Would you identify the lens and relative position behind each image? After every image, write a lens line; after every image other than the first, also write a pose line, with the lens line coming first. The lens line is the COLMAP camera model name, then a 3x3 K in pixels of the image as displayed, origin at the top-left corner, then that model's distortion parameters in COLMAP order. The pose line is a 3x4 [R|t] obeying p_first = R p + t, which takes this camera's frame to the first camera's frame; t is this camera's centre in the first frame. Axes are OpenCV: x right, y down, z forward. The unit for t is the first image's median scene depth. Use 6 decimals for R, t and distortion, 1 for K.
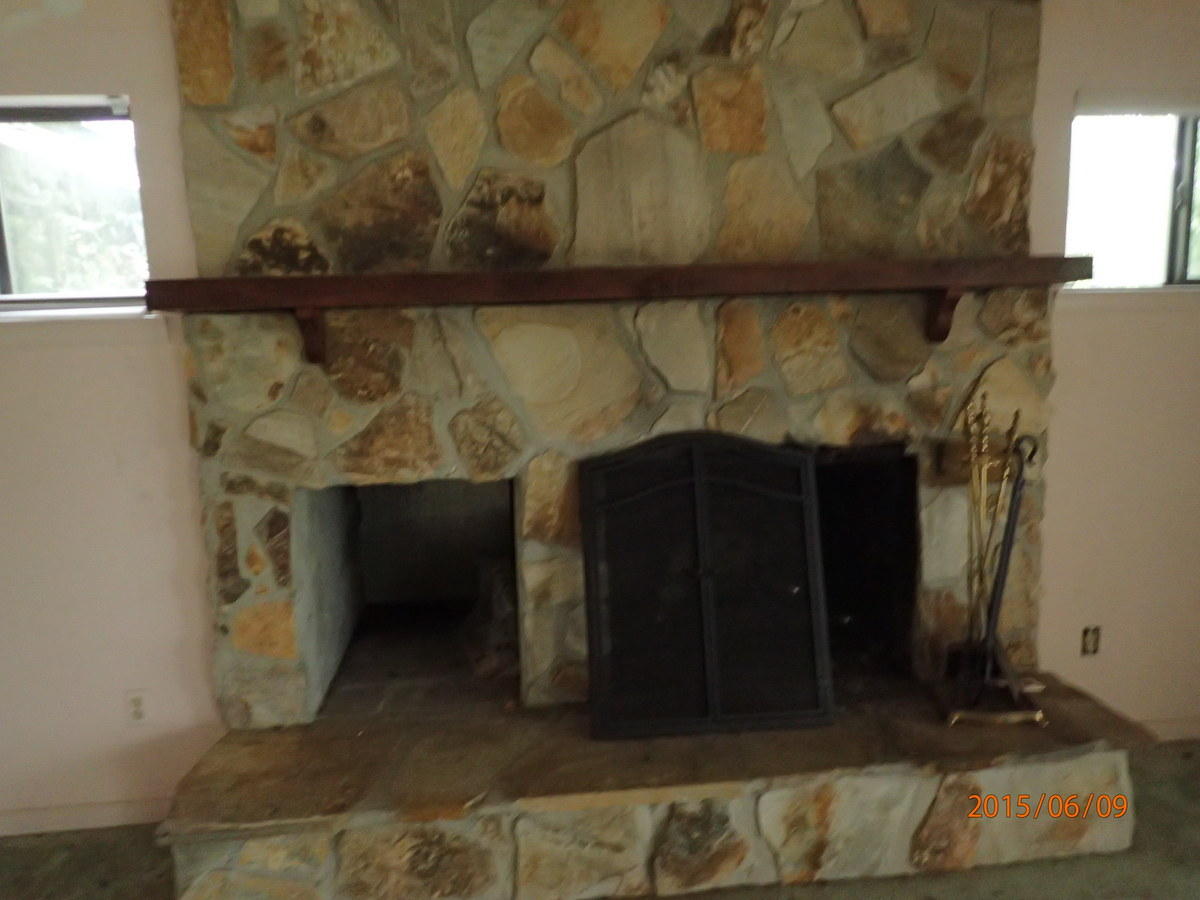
lens RADIAL K [[888.4, 0, 600.0], [0, 888.4, 450.0], [0, 0, 1]] dist [0.000530, -0.000505]
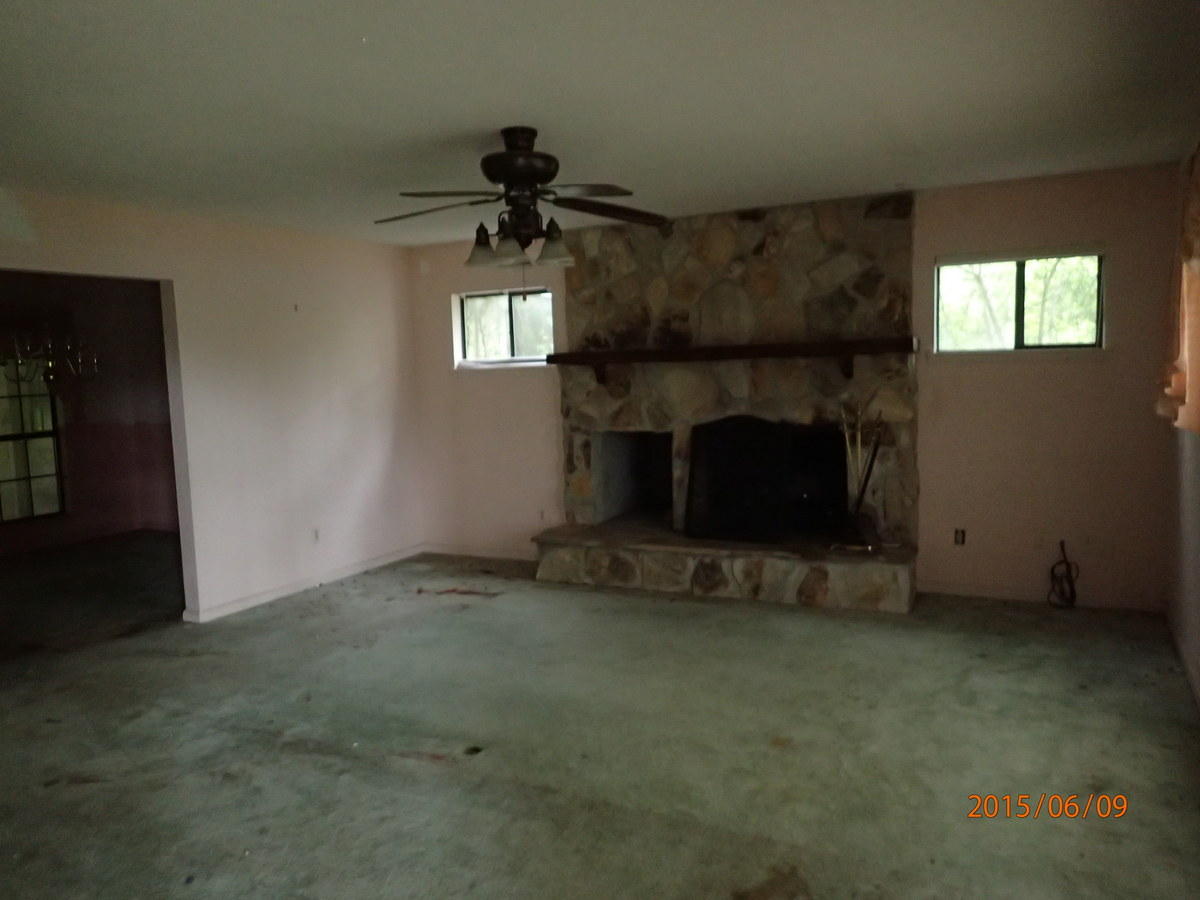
lens RADIAL K [[864.4, 0, 600.0], [0, 864.4, 450.0], [0, 0, 1]] dist [0.001821, 0.000159]
pose [[0.842768, 0.053615, -0.535600, 1.028559], [-0.071764, 0.997336, -0.013083, 0.128106], [0.533472, 0.049463, 0.844370, -1.124687]]
